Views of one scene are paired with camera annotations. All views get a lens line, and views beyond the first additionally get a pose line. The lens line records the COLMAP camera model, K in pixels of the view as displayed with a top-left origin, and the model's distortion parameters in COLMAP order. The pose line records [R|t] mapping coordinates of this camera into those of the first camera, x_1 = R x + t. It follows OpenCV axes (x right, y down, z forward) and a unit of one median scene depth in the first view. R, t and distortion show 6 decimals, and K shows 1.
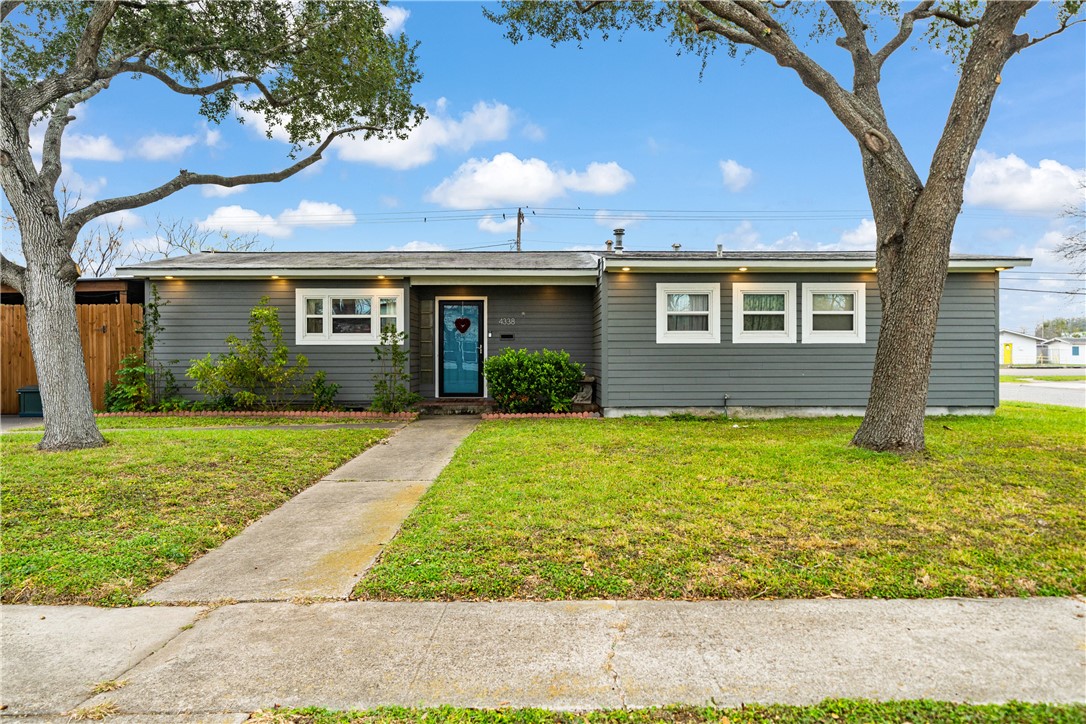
lens RADIAL K [[719.6, 0, 543.1], [0, 719.6, 360.1], [0, 0, 1]] dist [-0.002370, -0.000294]
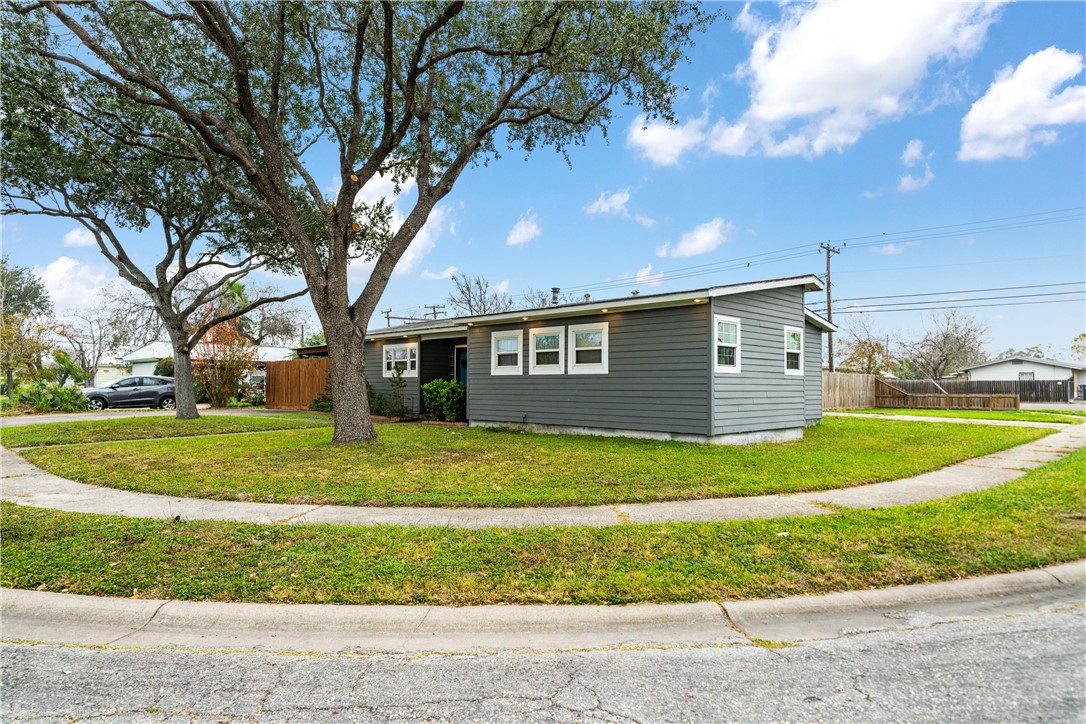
lens RADIAL K [[635.5, 0, 545.7], [0, 635.5, 362.4], [0, 0, 1]] dist [-0.001964, -0.000118]
pose [[0.704310, -0.022072, -0.709550, 1.104542], [-0.005058, 0.999335, -0.036107, -0.004176], [0.709875, 0.029019, 0.703730, 0.205470]]
